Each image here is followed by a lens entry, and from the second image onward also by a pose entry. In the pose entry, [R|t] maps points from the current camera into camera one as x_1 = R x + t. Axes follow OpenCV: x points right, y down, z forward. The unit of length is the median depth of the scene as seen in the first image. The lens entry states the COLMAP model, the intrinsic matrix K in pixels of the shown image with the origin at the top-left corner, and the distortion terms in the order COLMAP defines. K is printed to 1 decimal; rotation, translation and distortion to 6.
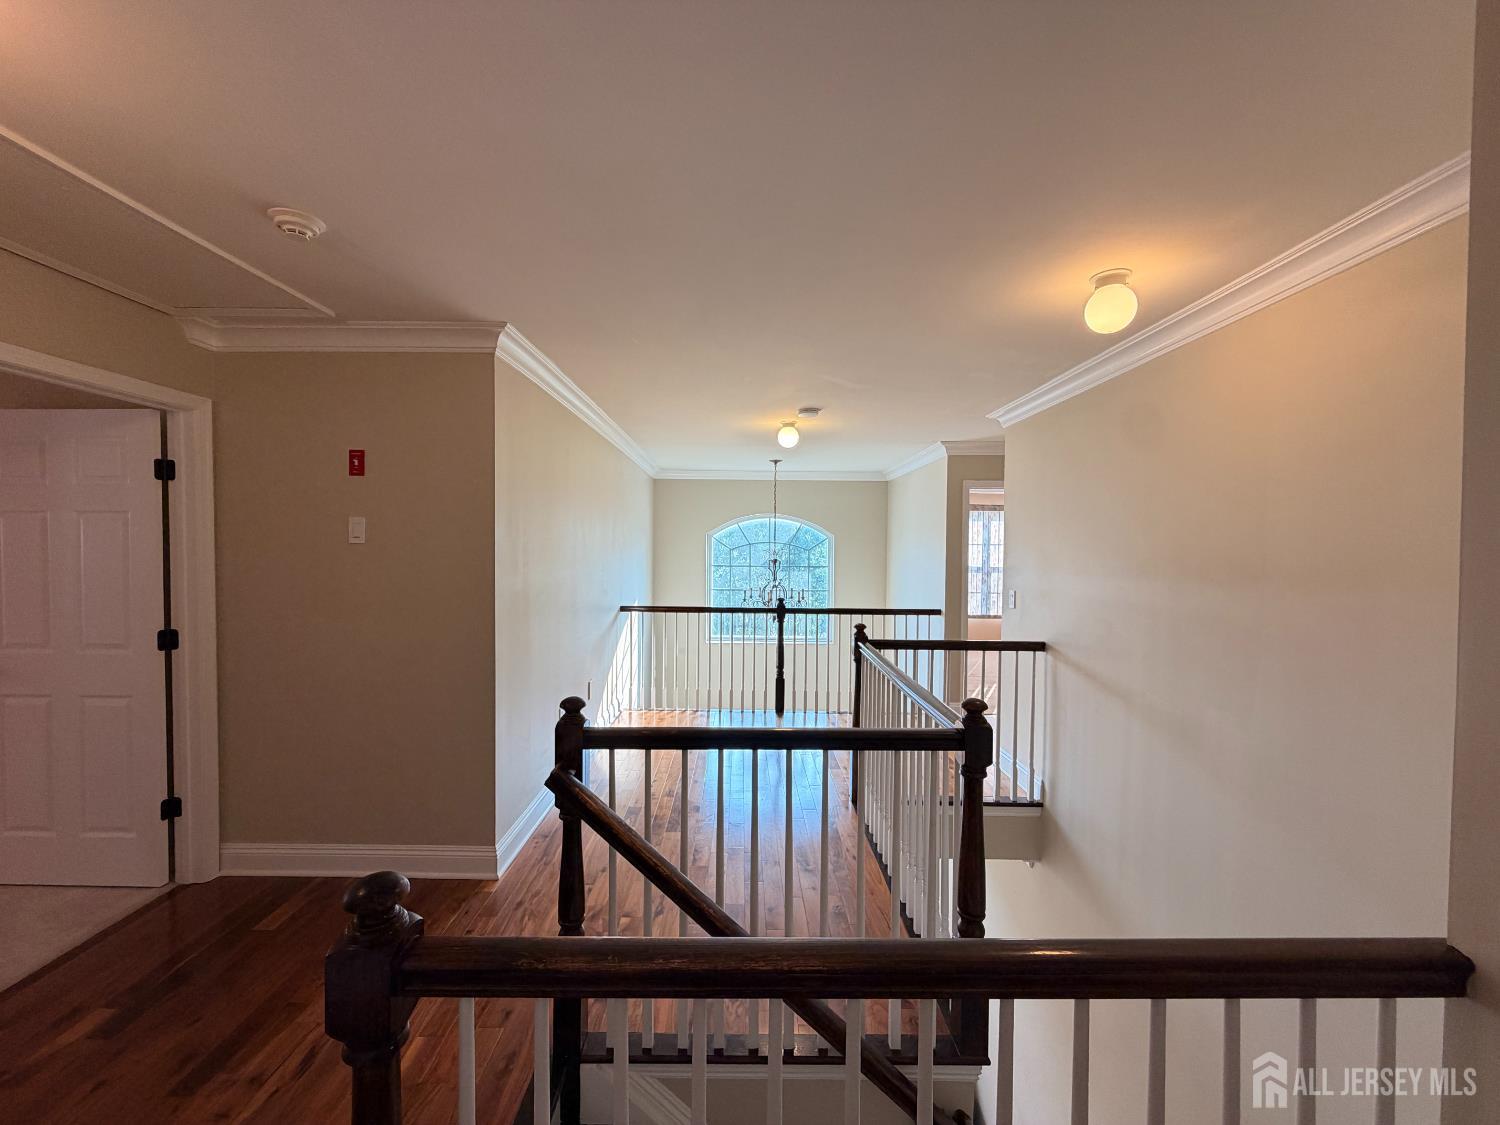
lens RADIAL K [[598.8, 0, 750.1], [0, 598.8, 562.2], [0, 0, 1]] dist [-0.003969, 0.001070]
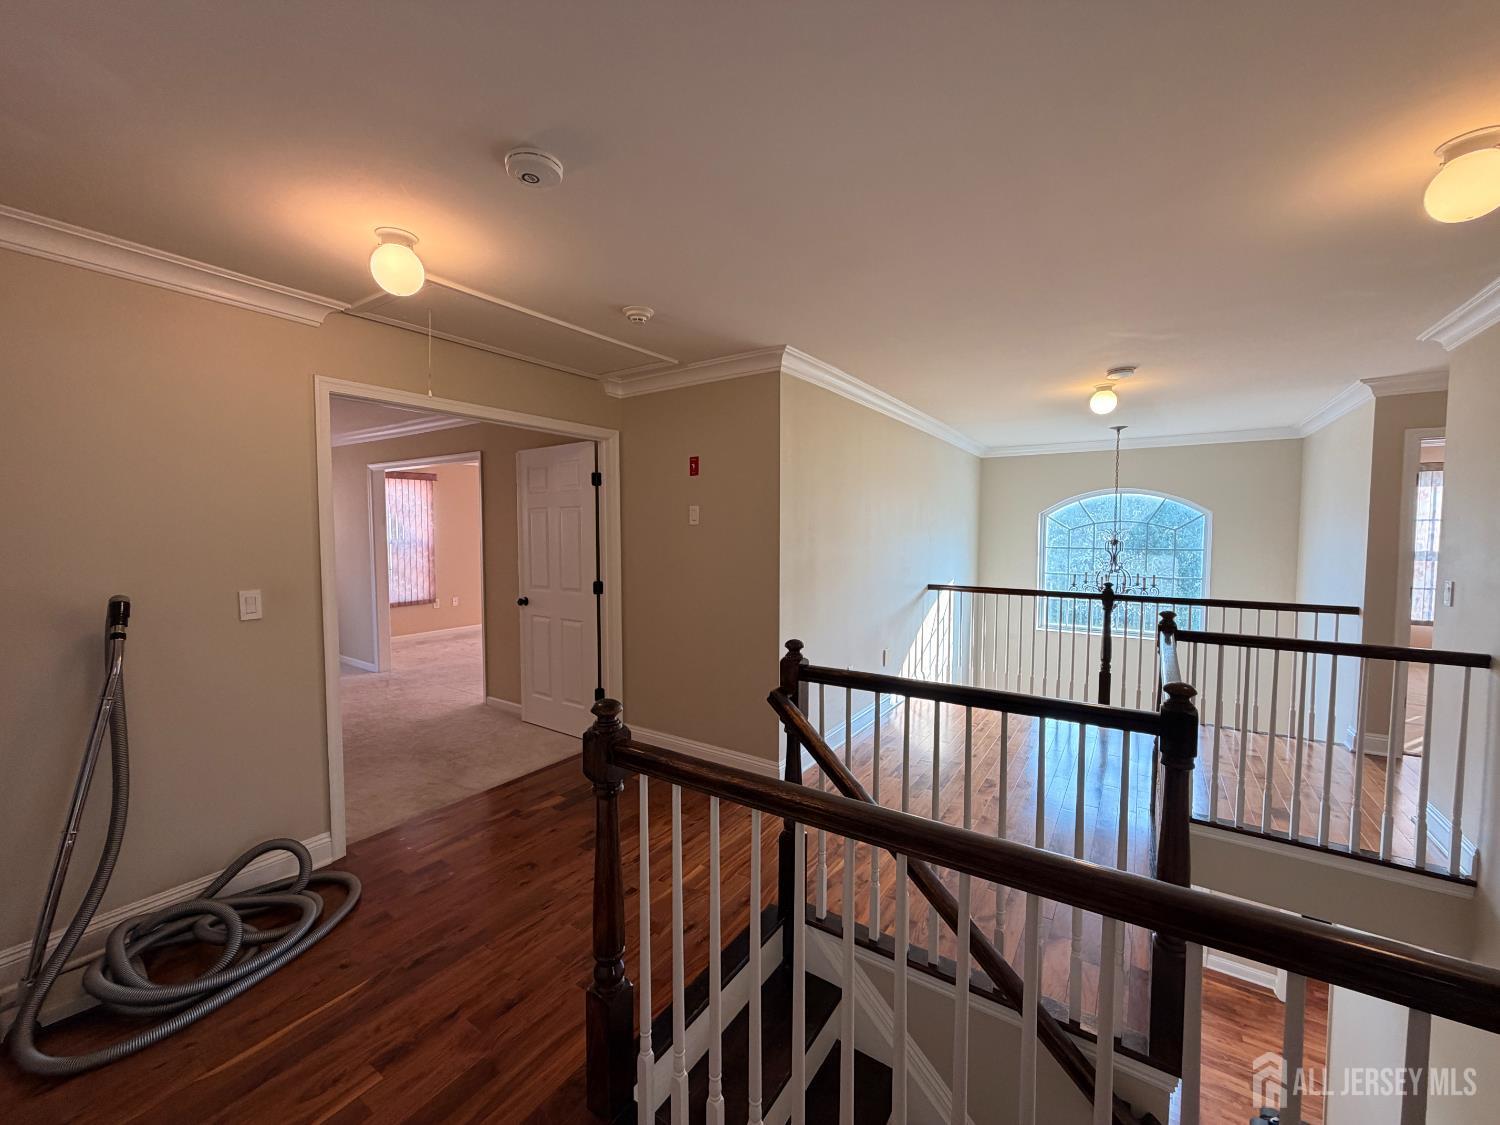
lens RADIAL K [[598.8, 0, 747.8], [0, 598.8, 562.6], [0, 0, 1]] dist [-0.003969, 0.001070]
pose [[0.828115, 0.021820, -0.560134, 0.163686], [-0.006399, 0.999545, 0.029476, 0.010700], [0.560522, -0.020825, 0.827878, -0.058314]]
